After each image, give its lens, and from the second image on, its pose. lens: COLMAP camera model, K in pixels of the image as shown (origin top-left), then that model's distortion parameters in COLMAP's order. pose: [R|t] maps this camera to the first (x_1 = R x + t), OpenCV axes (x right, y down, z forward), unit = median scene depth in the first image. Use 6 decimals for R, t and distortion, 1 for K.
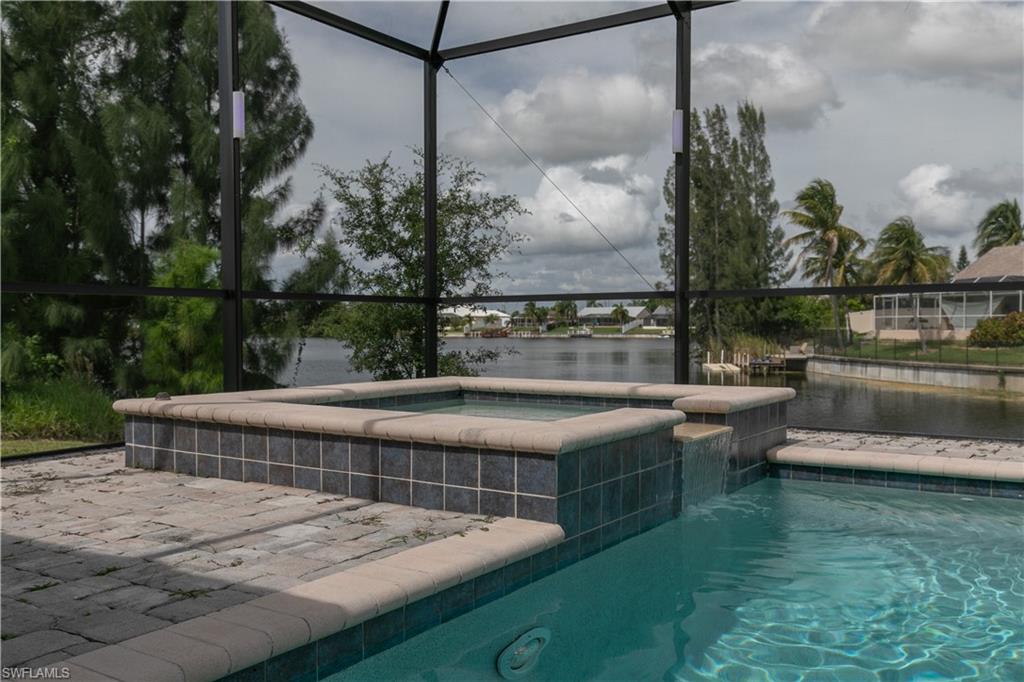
lens RADIAL K [[906.0, 0, 512.0], [0, 906.0, 341.0], [0, 0, 1]] dist [-0.033874, 0.005664]
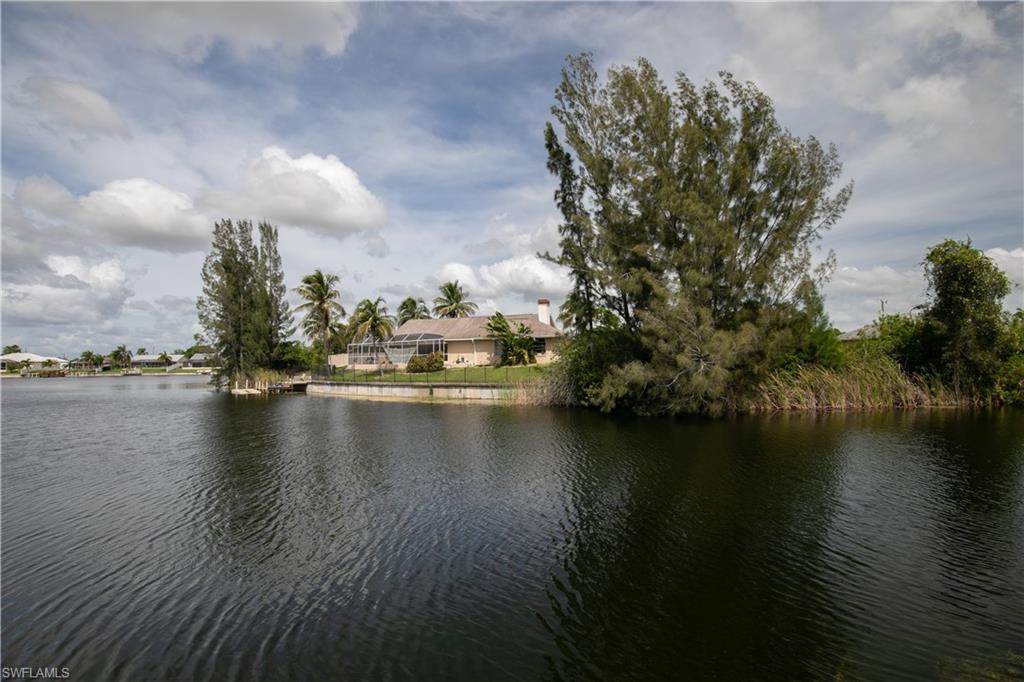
lens RADIAL K [[467.9, 0, 512.0], [0, 467.9, 341.0], [0, 0, 1]] dist [-0.021115, 0.000461]
pose [[0.723582, 0.024444, 0.689806, 0.018082], [0.024351, 0.997847, -0.060903, 0.003391], [-0.689809, 0.060865, 0.721428, 0.132652]]
